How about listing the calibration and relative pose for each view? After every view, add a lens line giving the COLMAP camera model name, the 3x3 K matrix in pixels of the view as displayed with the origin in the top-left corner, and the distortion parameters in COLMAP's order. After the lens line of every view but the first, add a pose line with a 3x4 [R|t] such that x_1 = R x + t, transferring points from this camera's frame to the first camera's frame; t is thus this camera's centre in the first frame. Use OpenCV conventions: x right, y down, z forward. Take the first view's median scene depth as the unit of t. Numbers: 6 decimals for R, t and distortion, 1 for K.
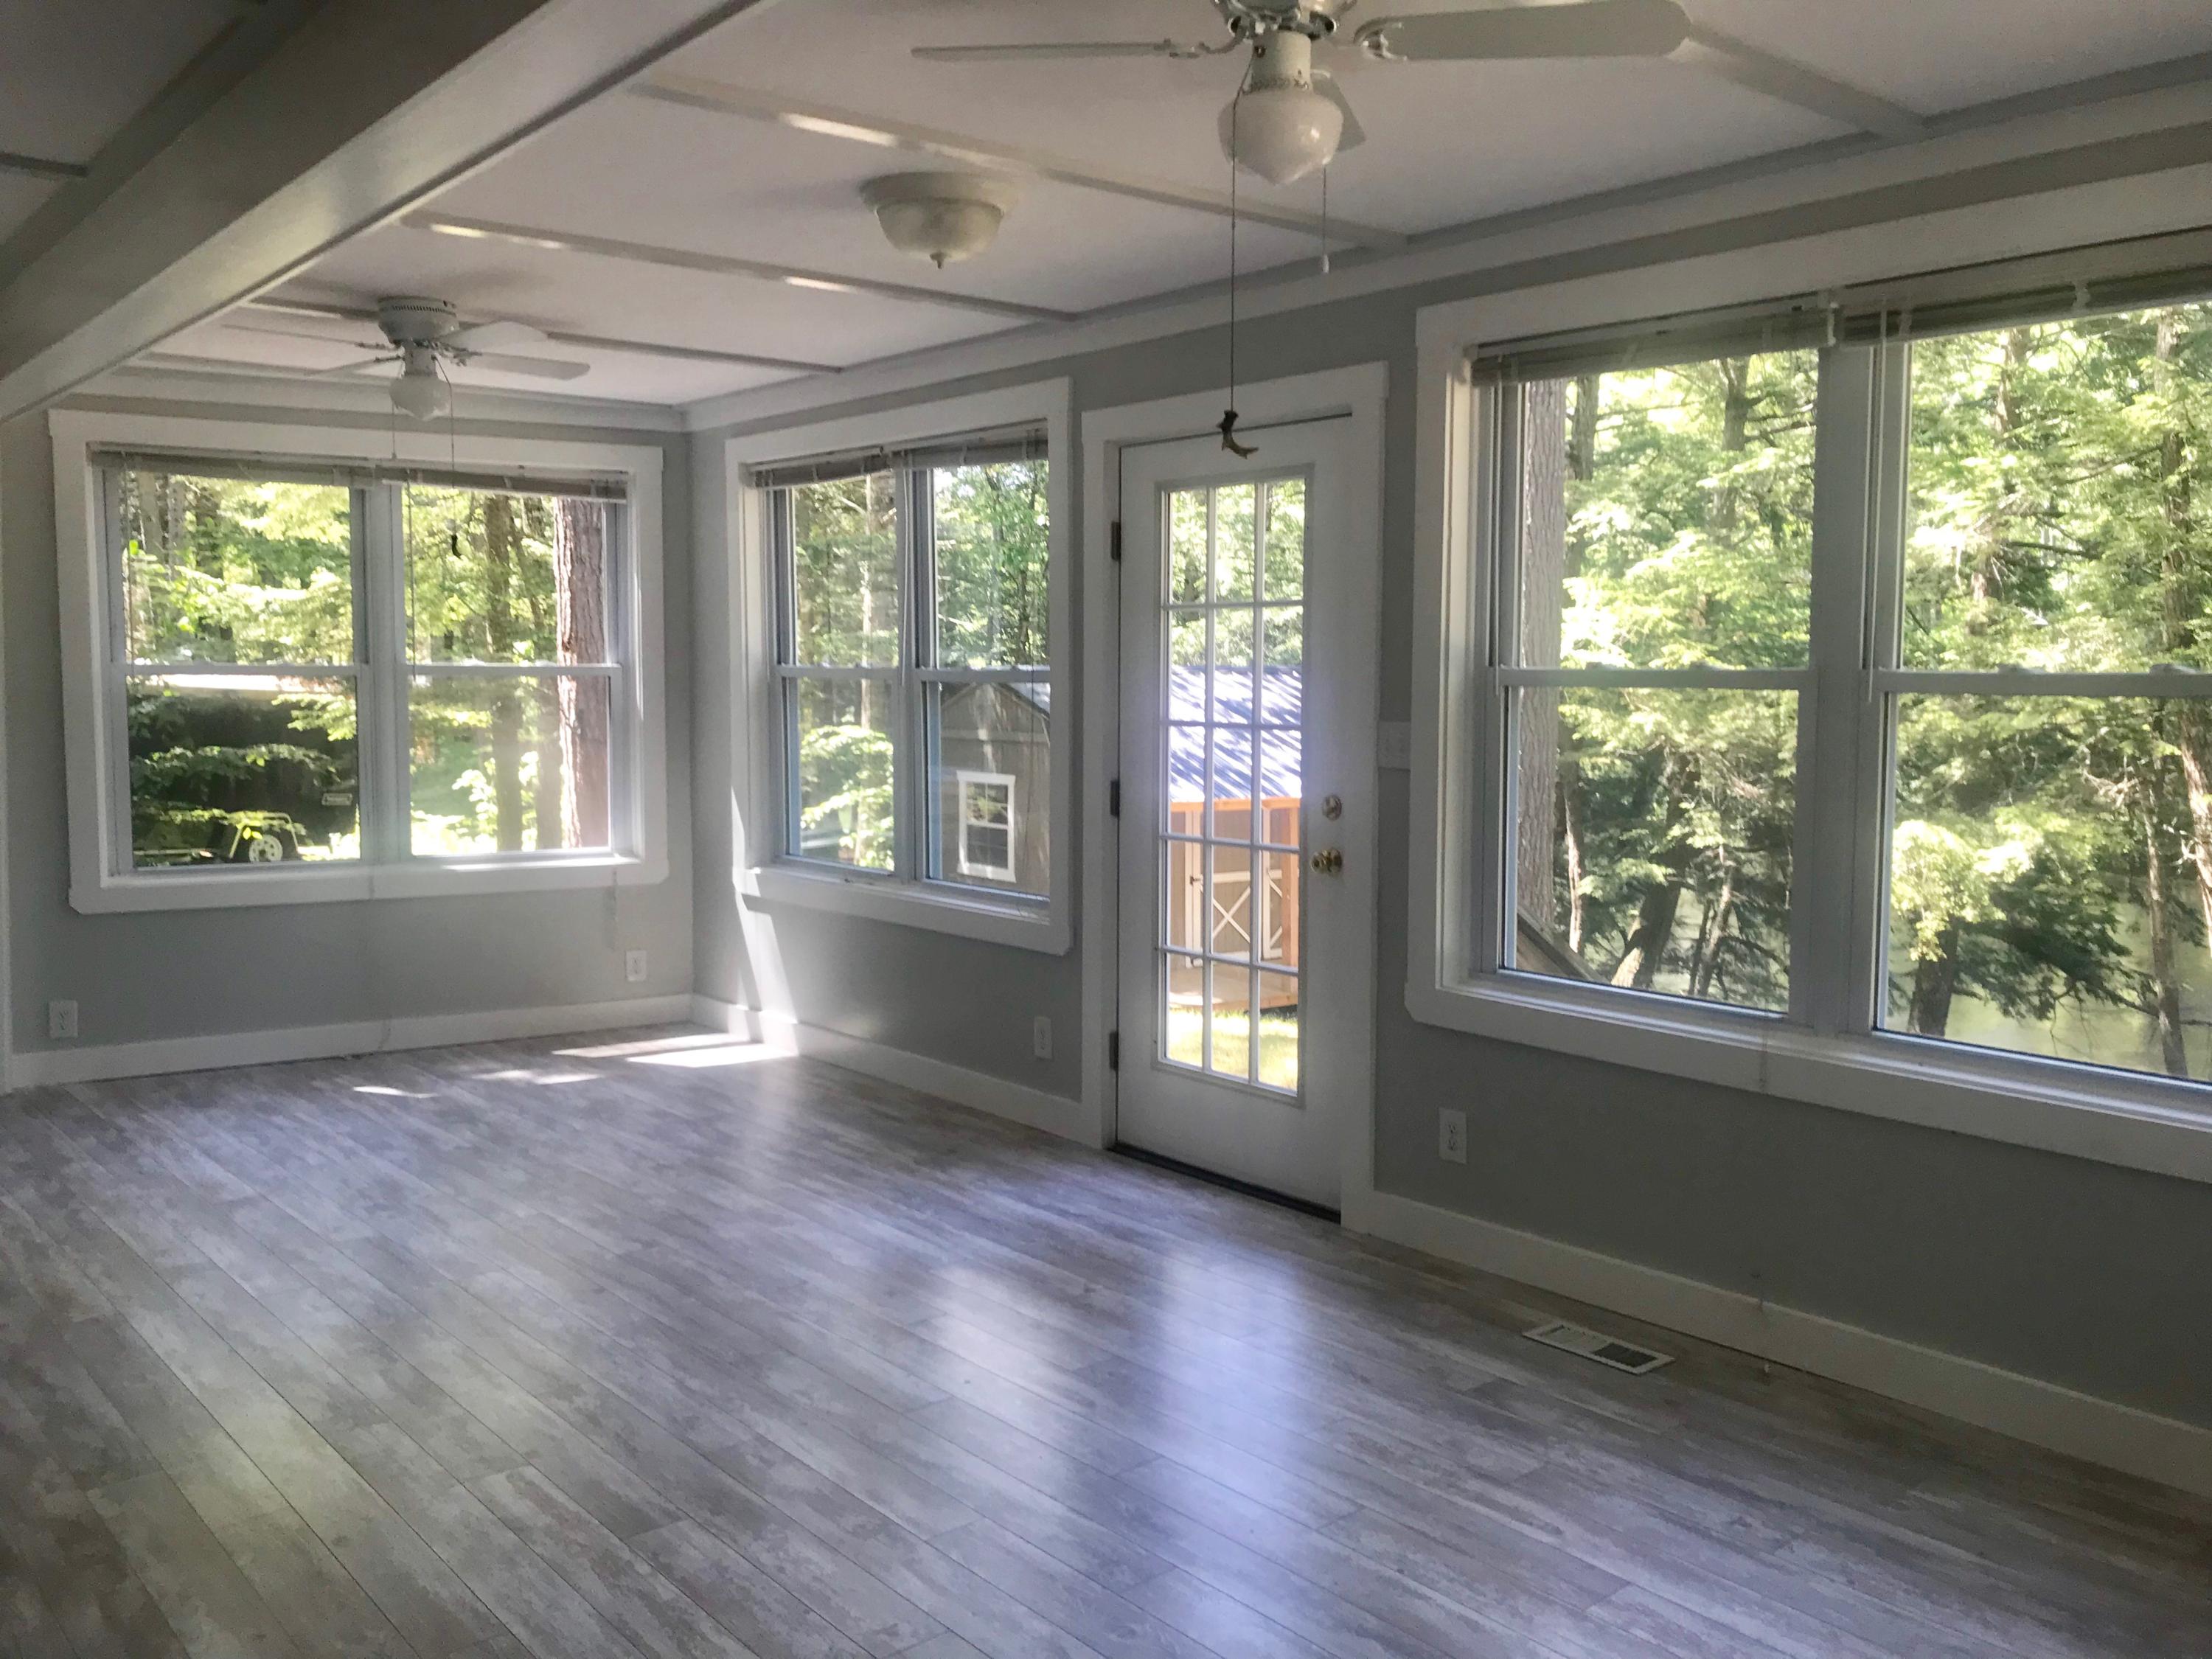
lens RADIAL K [[1831.5, 0, 1114.2], [0, 1831.5, 825.0], [0, 0, 1]] dist [0.031606, -0.025692]
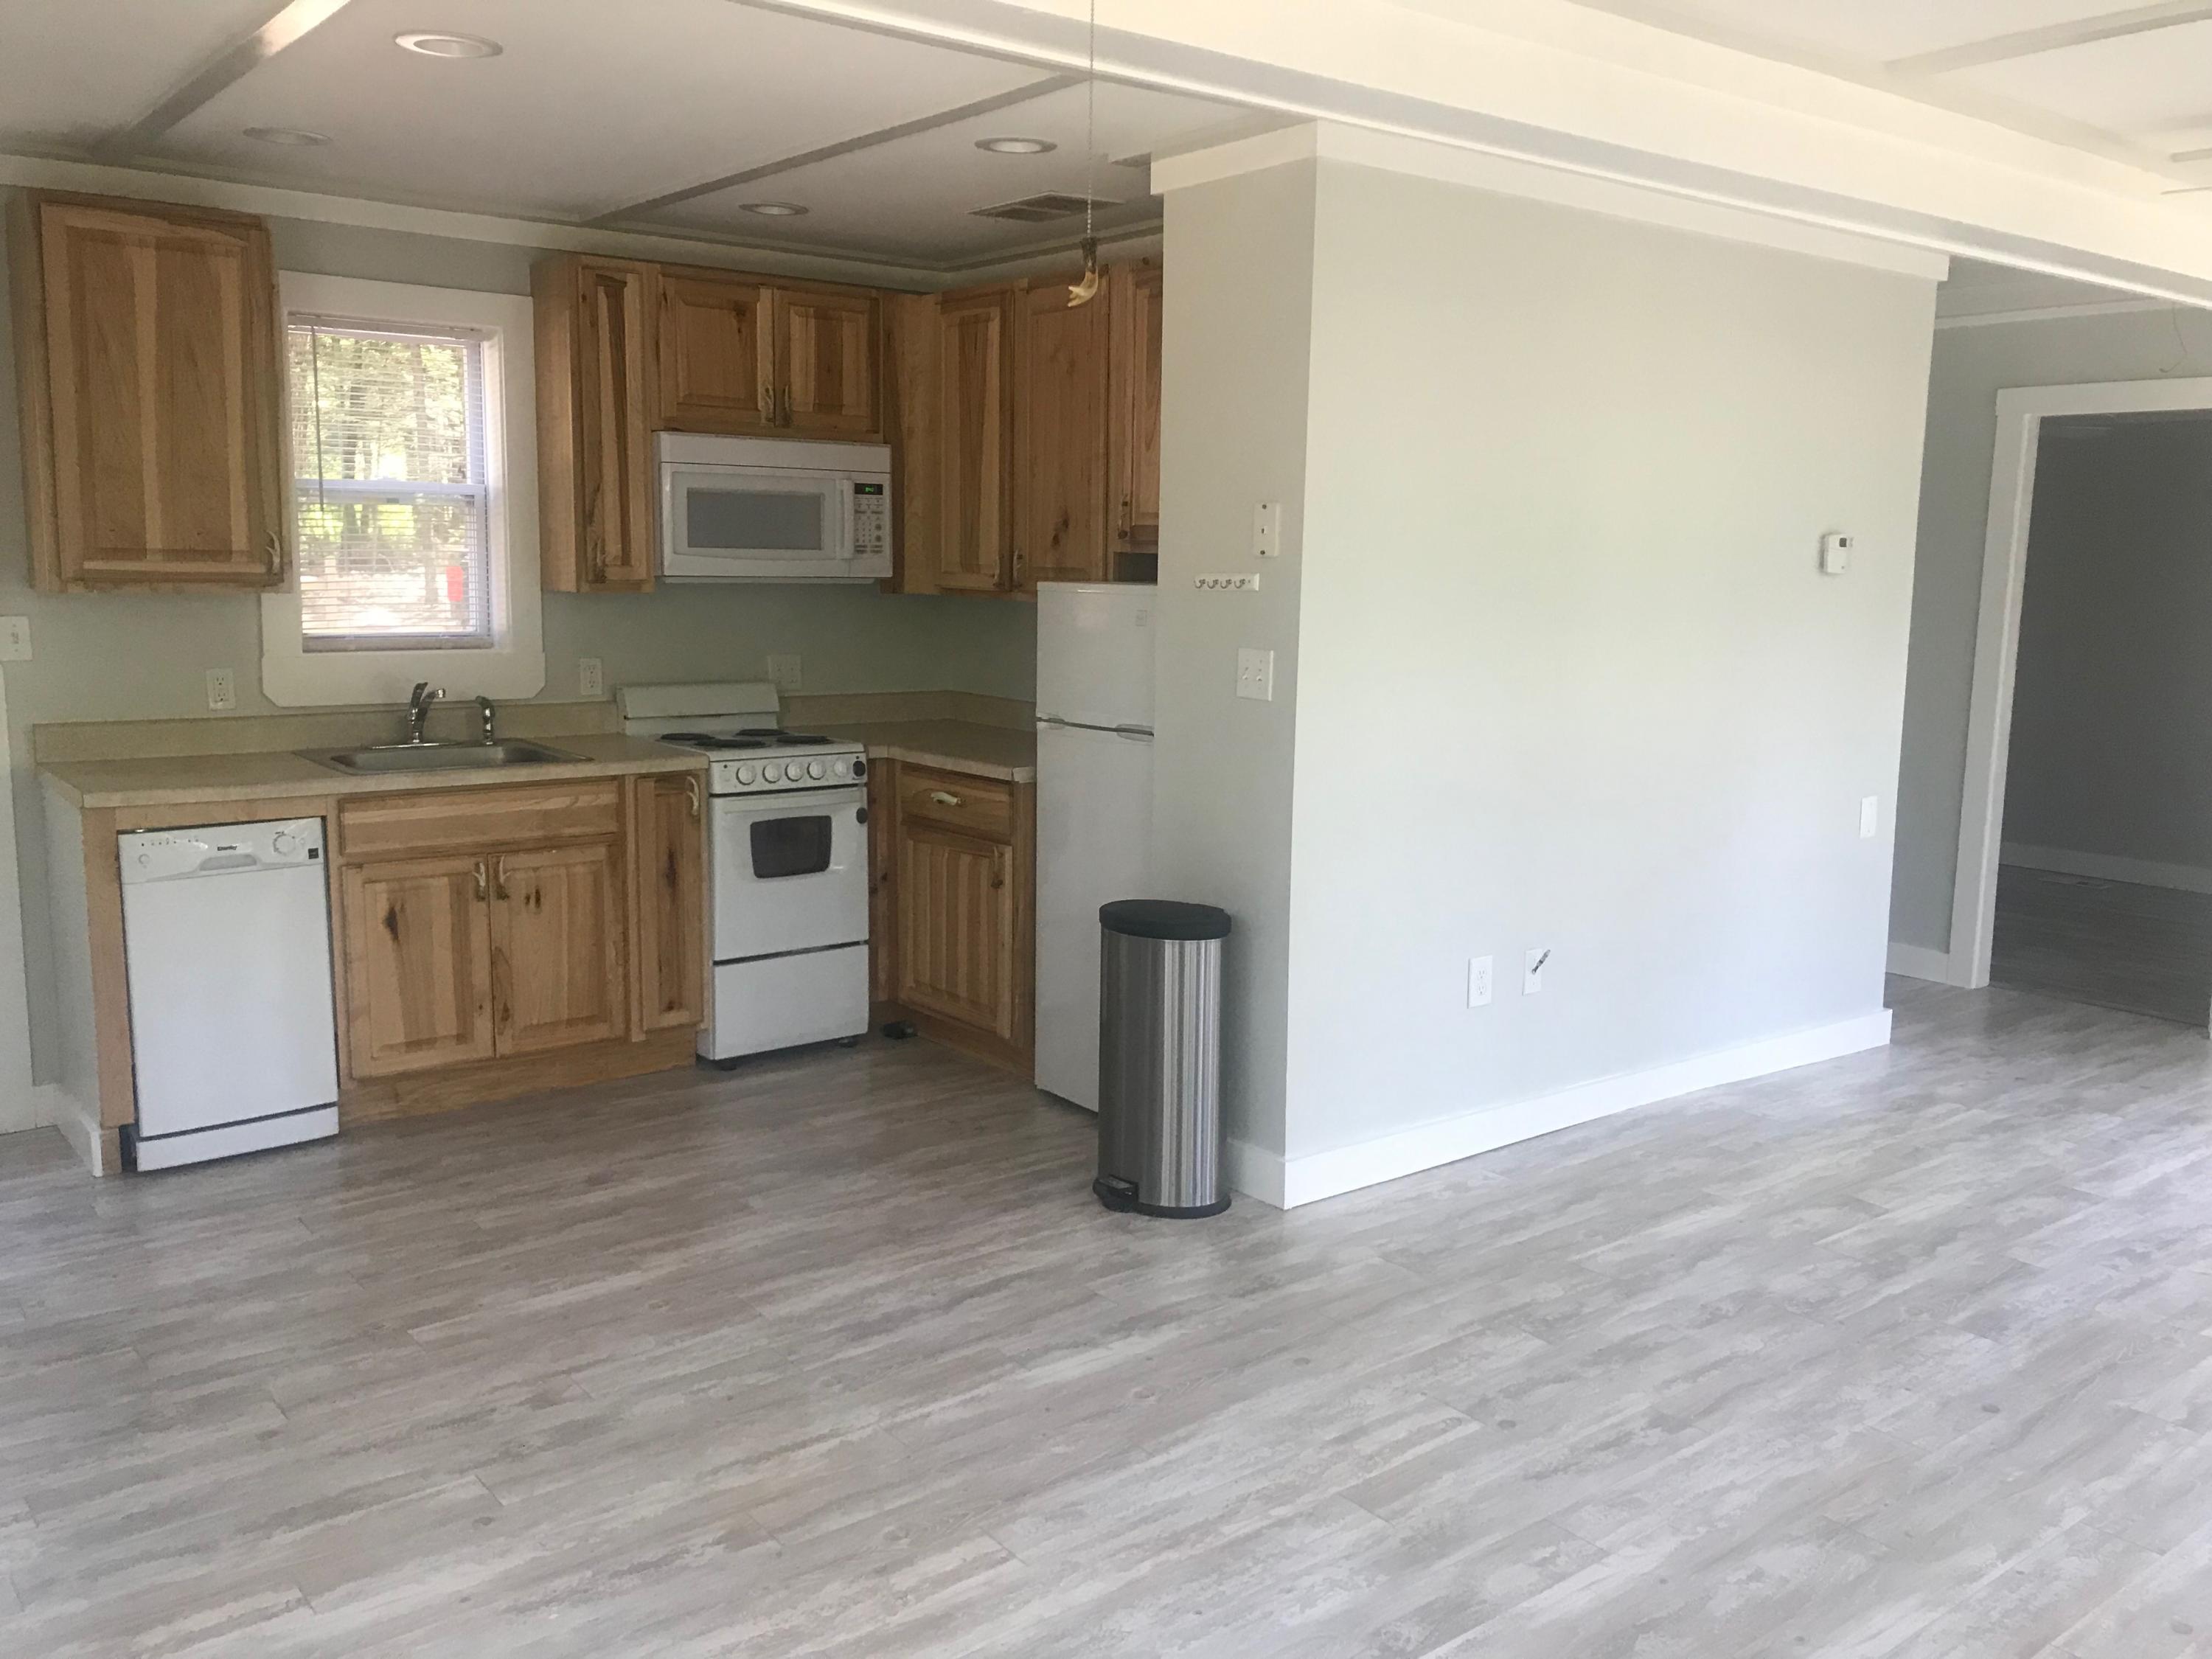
lens RADIAL K [[1831.5, 0, 1104.7], [0, 1831.5, 827.0], [0, 0, 1]] dist [0.031606, -0.025692]
pose [[-0.033223, 0.150262, -0.988088, 0.439038], [-0.106362, 0.982488, 0.152987, -0.062398], [0.993772, 0.110178, -0.016659, 0.588385]]
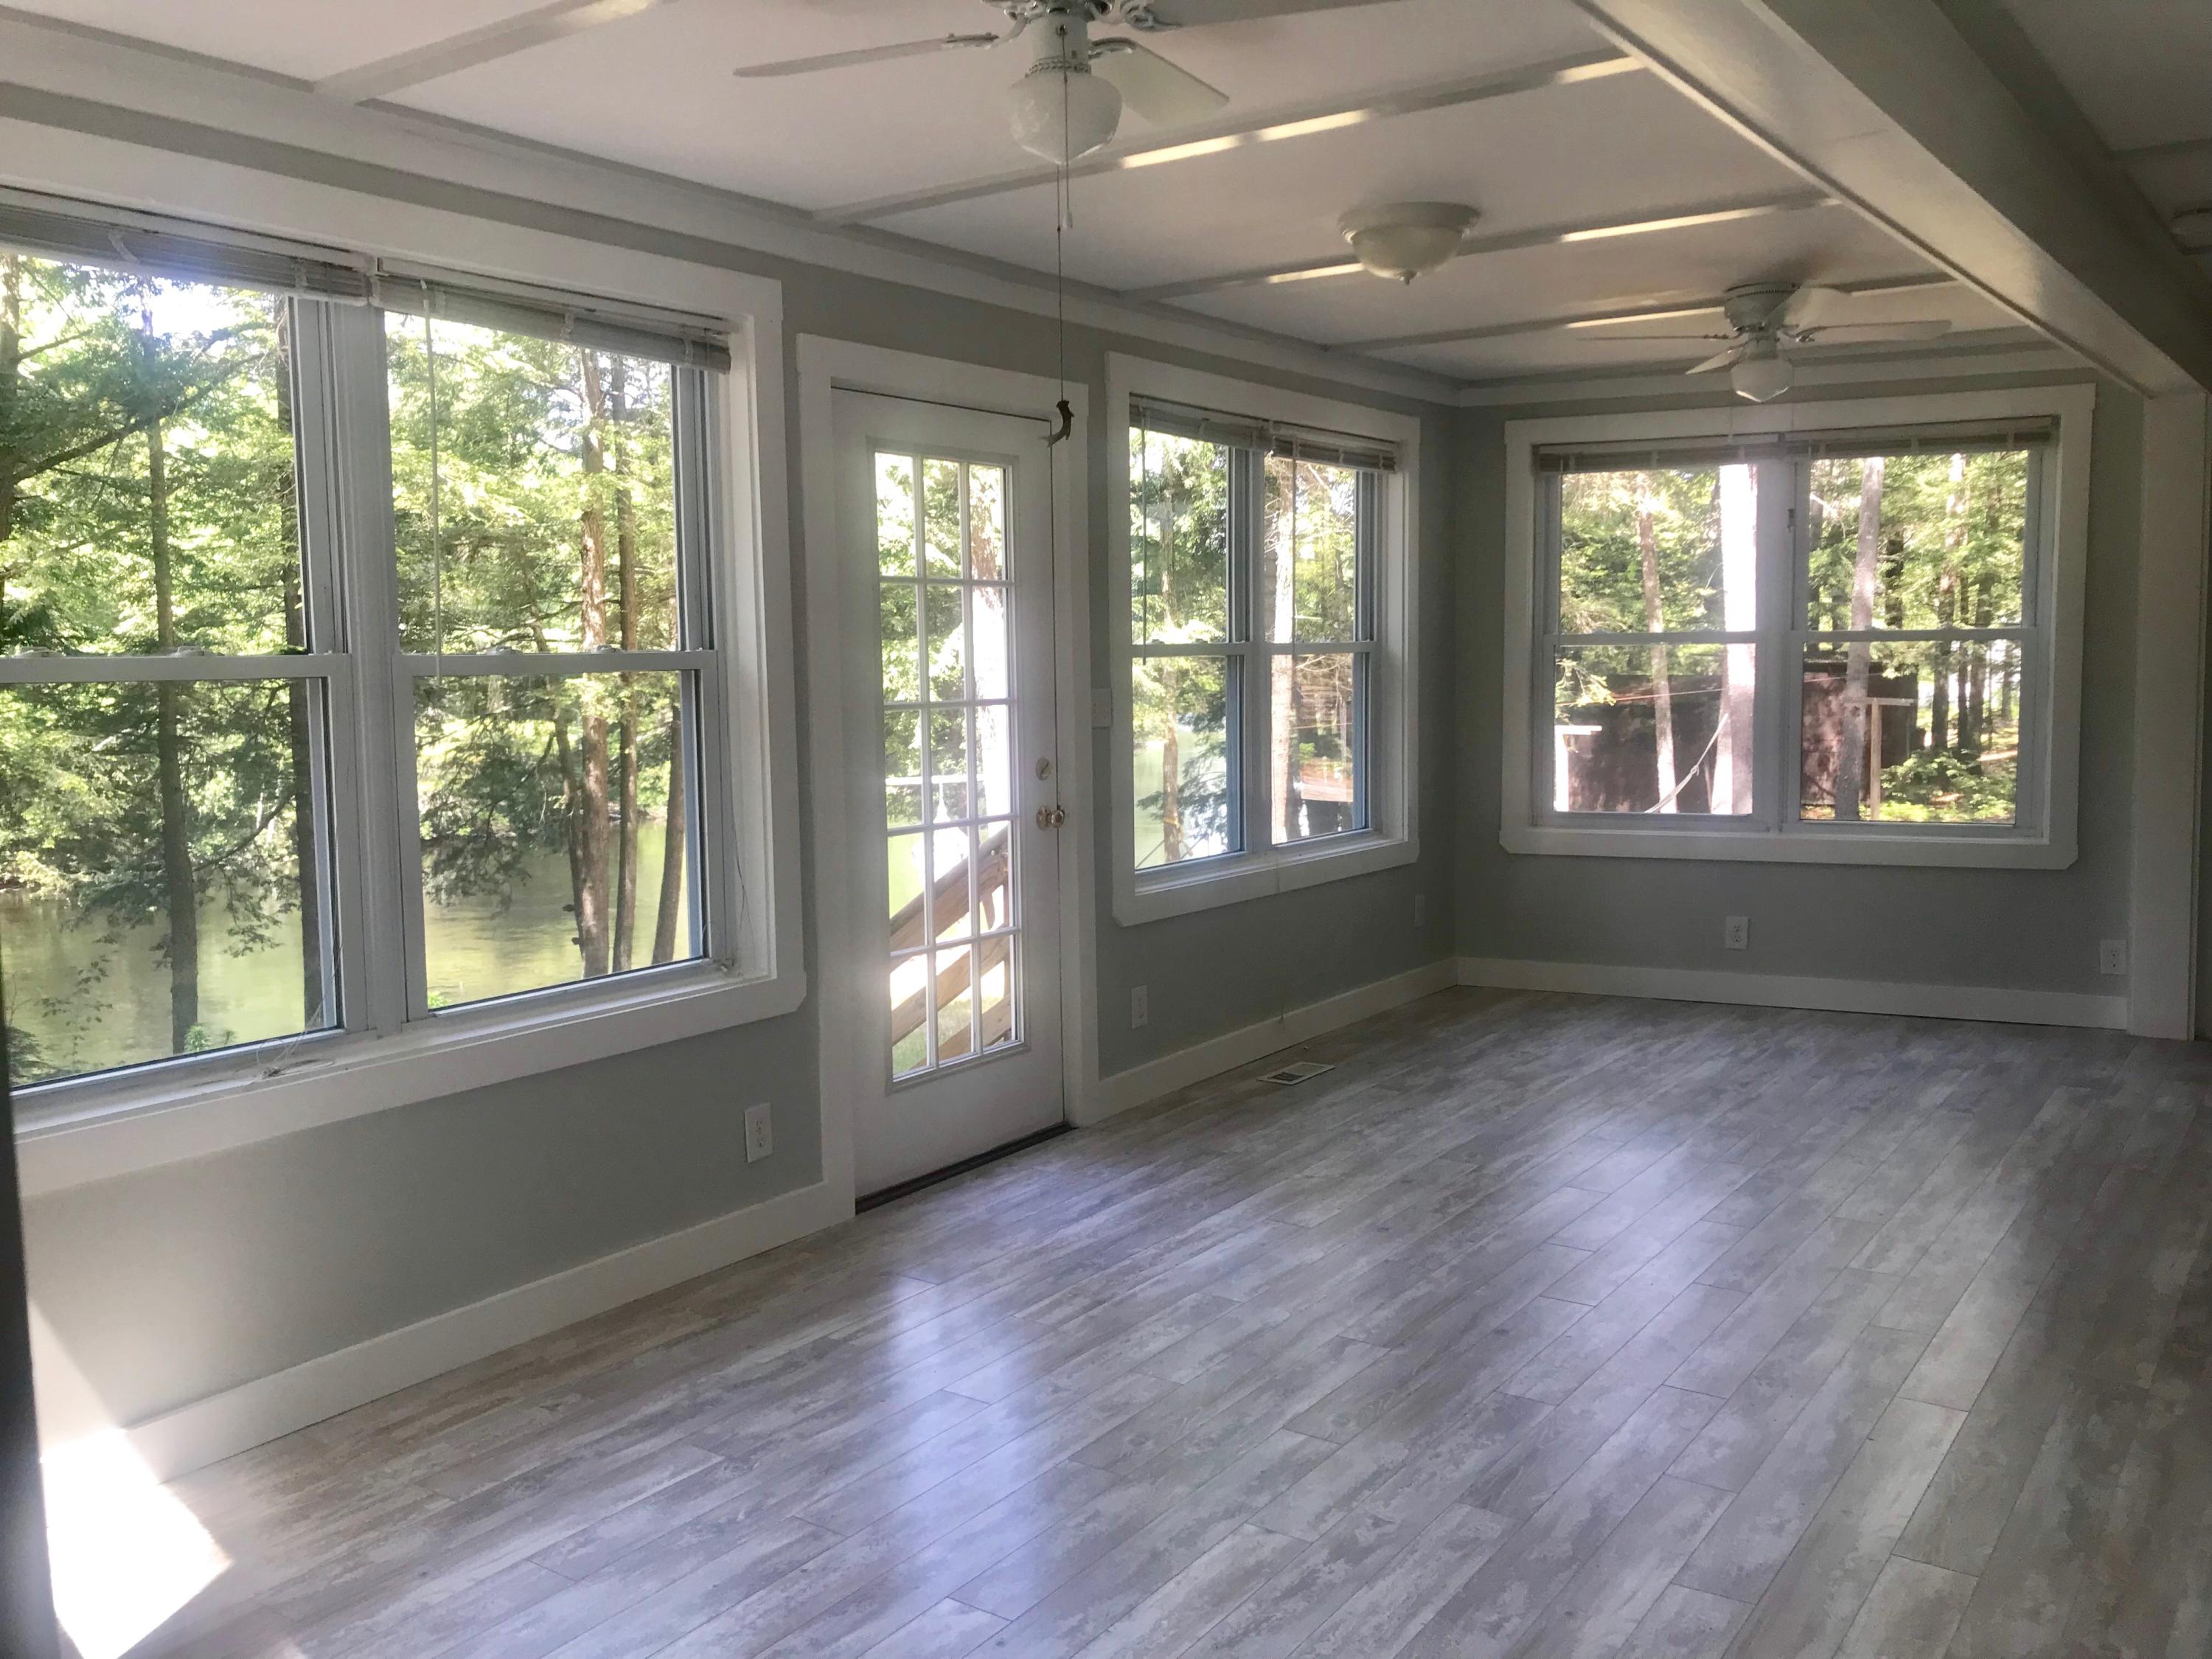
lens RADIAL K [[1831.5, 0, 1115.0], [0, 1831.5, 825.1], [0, 0, 1]] dist [0.031606, -0.025692]
pose [[-0.251160, -0.094855, 0.963287, -1.022679], [0.103118, 0.986901, 0.124066, -0.114829], [-0.962437, 0.130493, -0.238089, 1.299215]]
